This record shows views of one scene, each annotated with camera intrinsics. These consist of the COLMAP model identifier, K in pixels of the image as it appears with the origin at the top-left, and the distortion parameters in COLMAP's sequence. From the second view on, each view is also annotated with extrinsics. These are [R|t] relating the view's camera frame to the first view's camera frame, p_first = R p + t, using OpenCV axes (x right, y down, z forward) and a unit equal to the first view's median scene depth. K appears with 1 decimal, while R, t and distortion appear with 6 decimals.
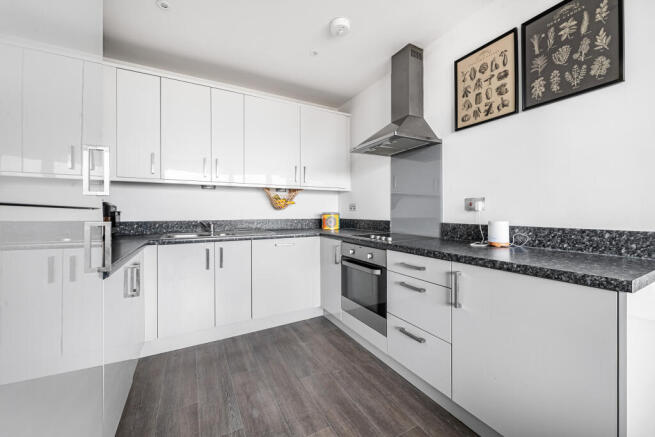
lens RADIAL K [[256.7, 0, 327.5], [0, 256.7, 218.5], [0, 0, 1]] dist [-0.000529, -0.000002]
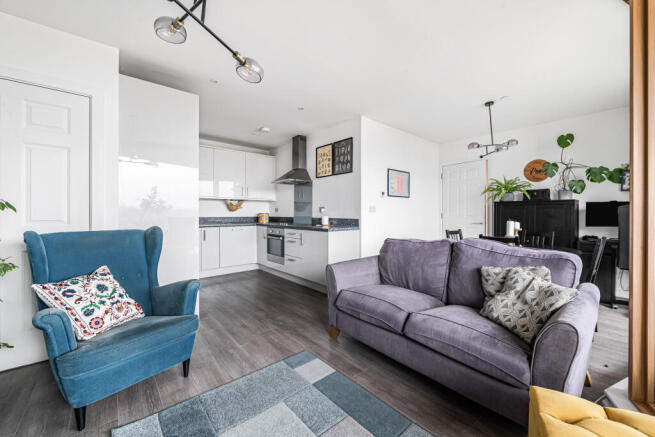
lens RADIAL K [[261.7, 0, 345.8], [0, 261.7, 218.8], [0, 0, 1]] dist [0.000473, 0.000007]
pose [[0.965349, -0.004613, 0.260921, 0.125830], [0.005142, 0.999986, -0.001345, 0.032084], [-0.260911, 0.002640, 0.965359, -1.275293]]
